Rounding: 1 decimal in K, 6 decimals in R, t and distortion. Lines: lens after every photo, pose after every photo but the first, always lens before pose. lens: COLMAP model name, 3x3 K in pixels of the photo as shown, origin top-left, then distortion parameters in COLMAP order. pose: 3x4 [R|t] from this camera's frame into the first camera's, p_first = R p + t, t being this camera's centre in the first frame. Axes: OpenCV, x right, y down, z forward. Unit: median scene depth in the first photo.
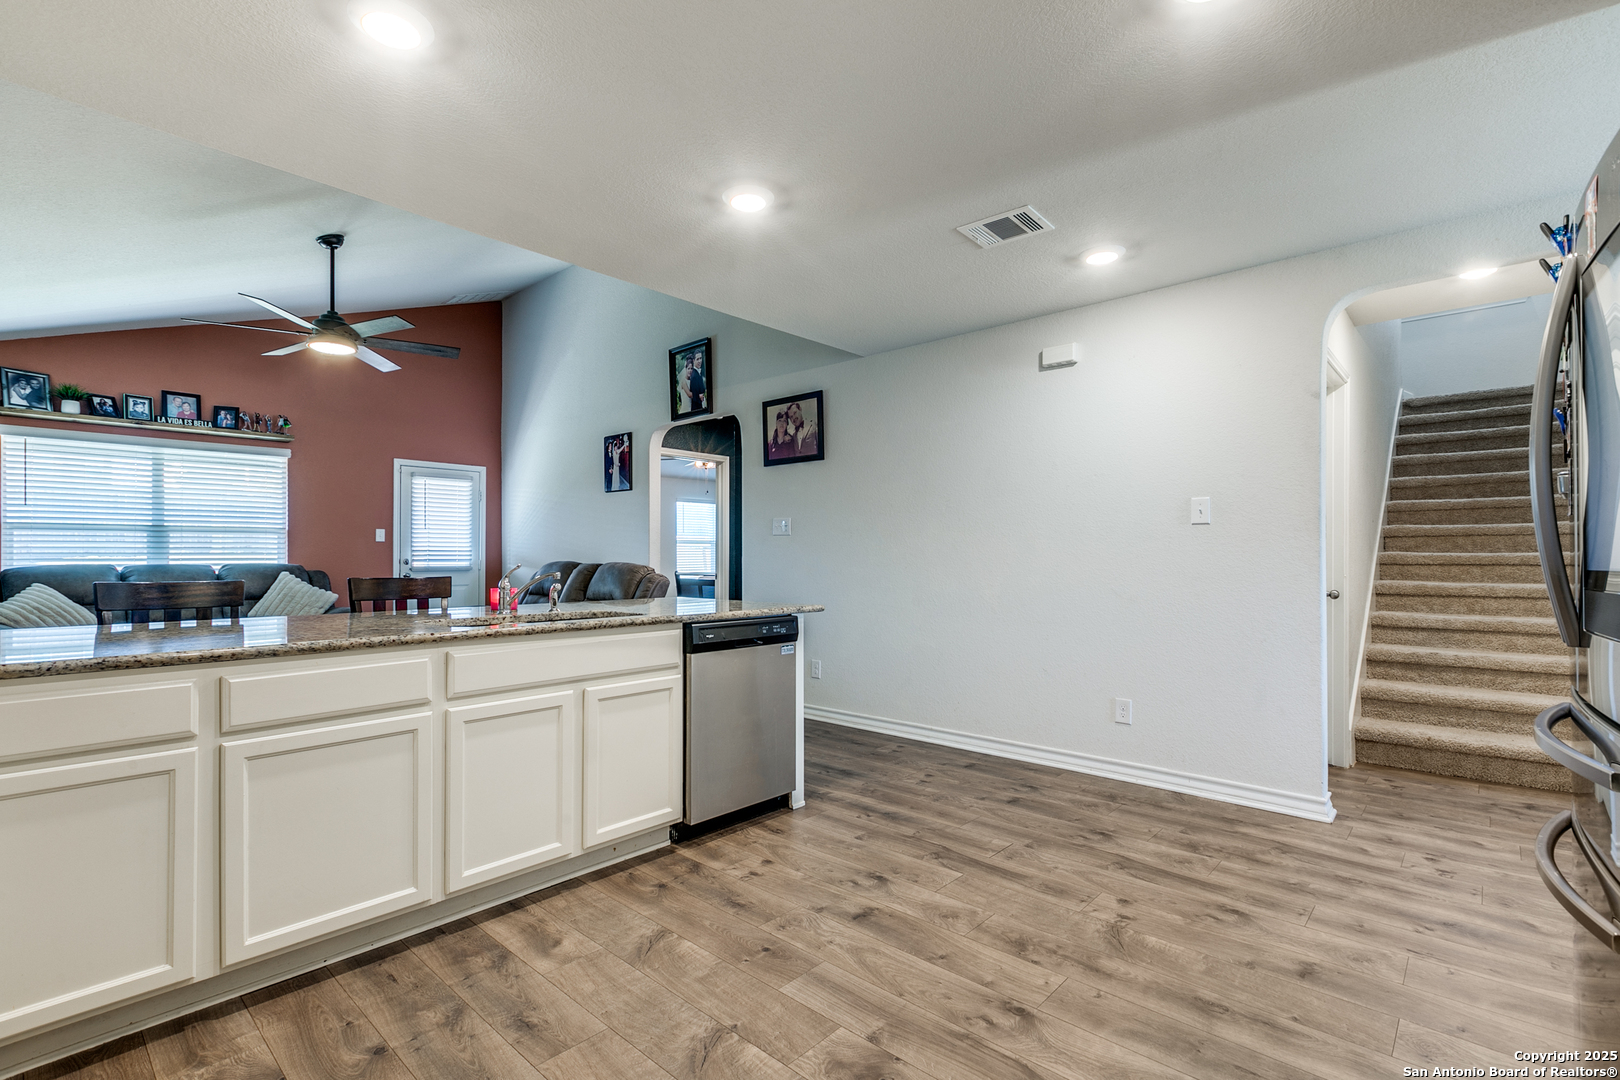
lens RADIAL K [[747.7, 0, 798.9], [0, 747.7, 546.3], [0, 0, 1]] dist [0.001422, 0.000125]
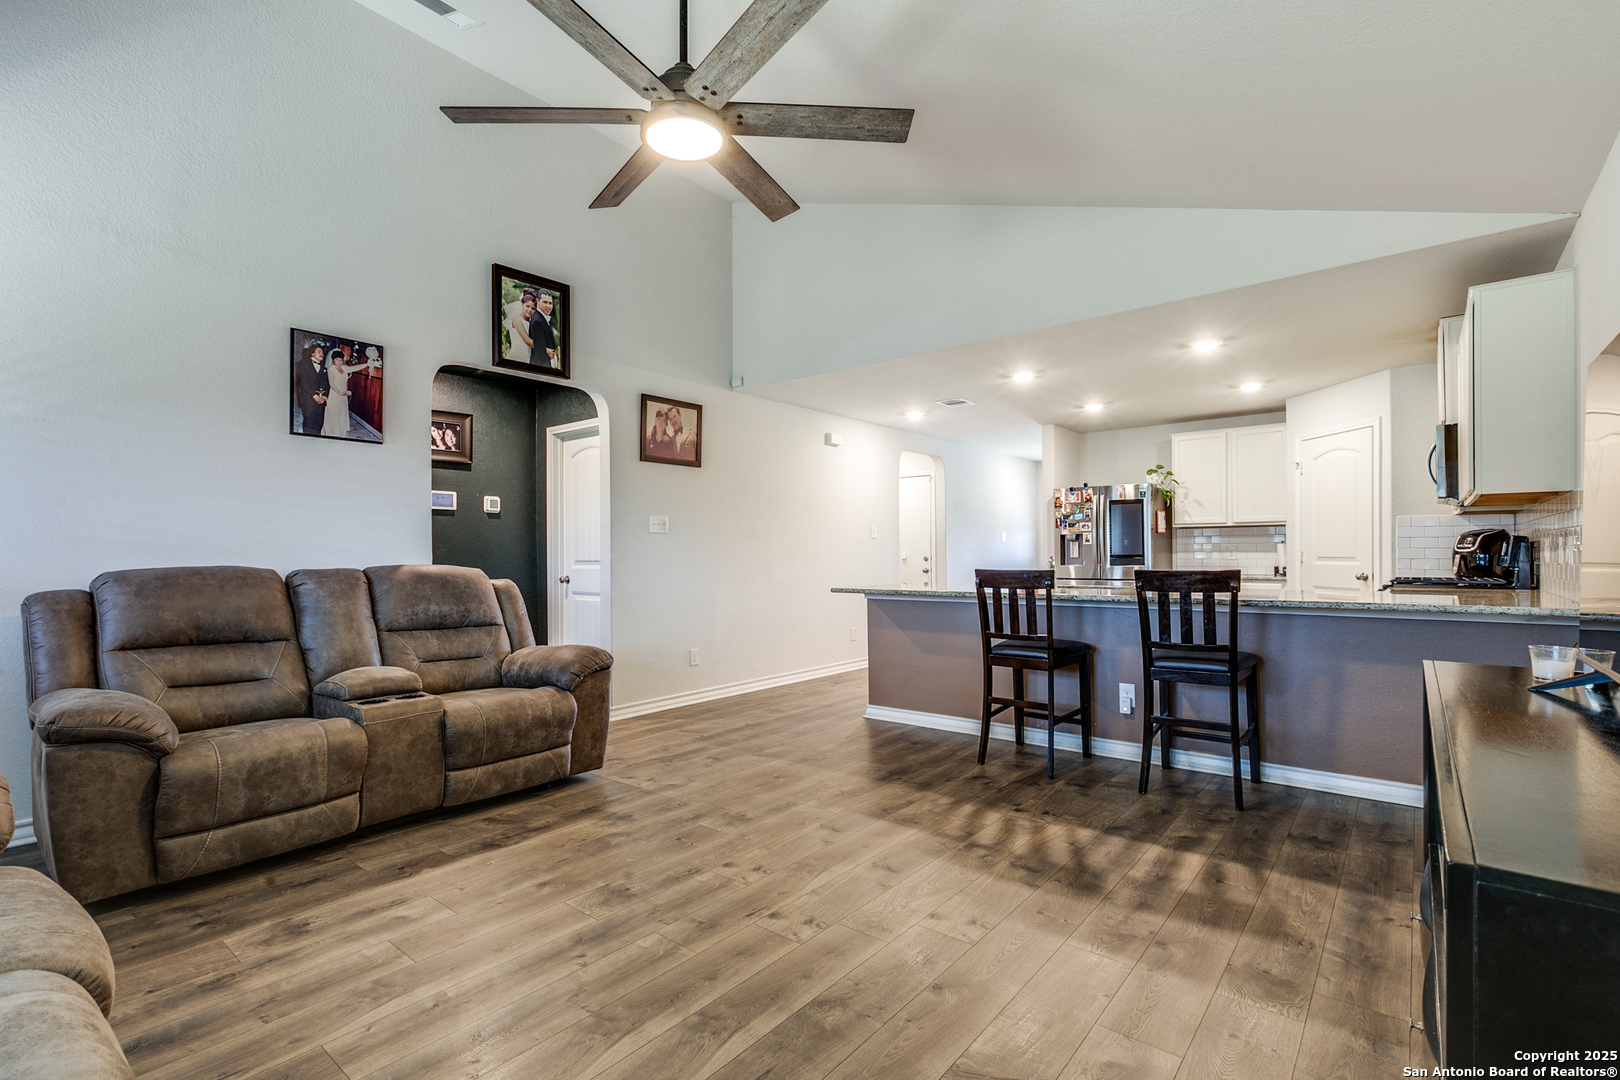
lens RADIAL K [[739.1, 0, 799.1], [0, 739.1, 553.0], [0, 0, 1]] dist [-0.001406, -0.000085]
pose [[-0.049053, 0.004469, 0.998786, -1.099614], [-0.007039, 0.999964, -0.004820, 0.016491], [-0.998771, -0.007267, -0.049019, 0.924633]]
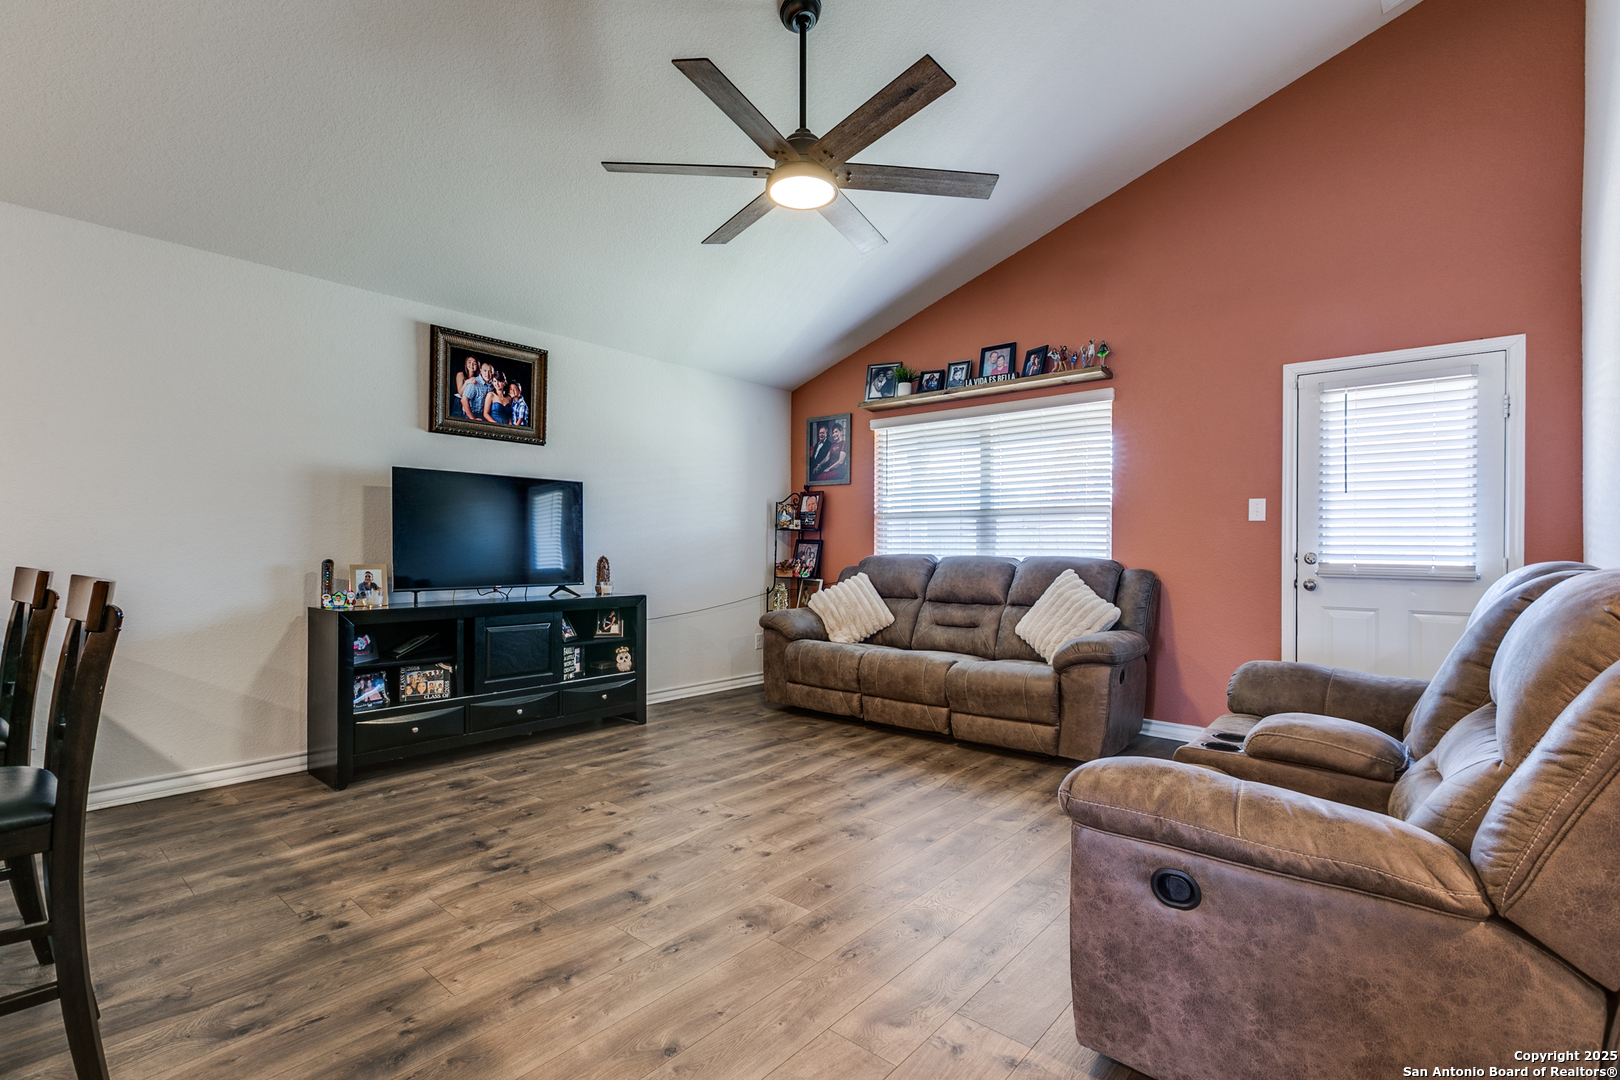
lens RADIAL K [[745.6, 0, 800.5], [0, 745.6, 545.9], [0, 0, 1]] dist [-0.001078, 0.000512]
pose [[0.032827, -0.002952, -0.999457, -0.029643], [0.006516, 0.999975, -0.002739, 0.016926], [0.999440, -0.006423, 0.032845, 0.956435]]
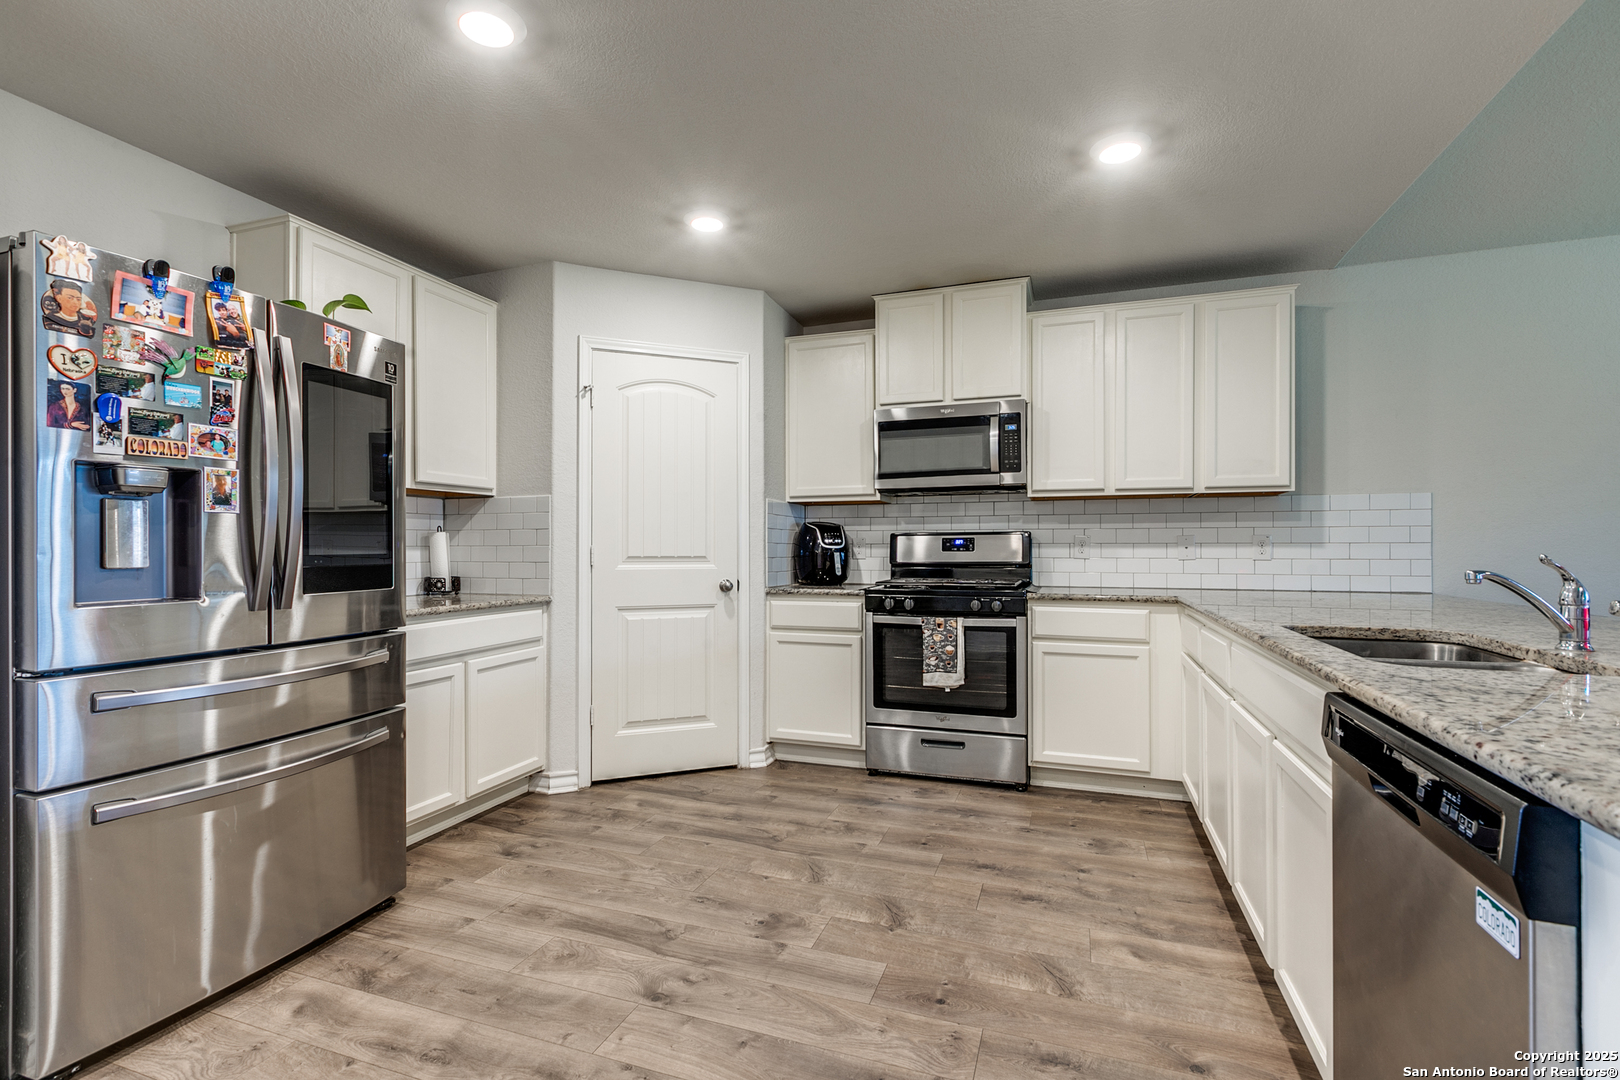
lens RADIAL K [[745.6, 0, 800.5], [0, 745.6, 545.9], [0, 0, 1]] dist [-0.001078, 0.000512]
pose [[-0.922468, 0.002206, -0.386068, 0.184645], [0.007574, 0.999895, -0.012384, 0.010715], [0.386000, -0.014348, -0.922387, 0.737984]]
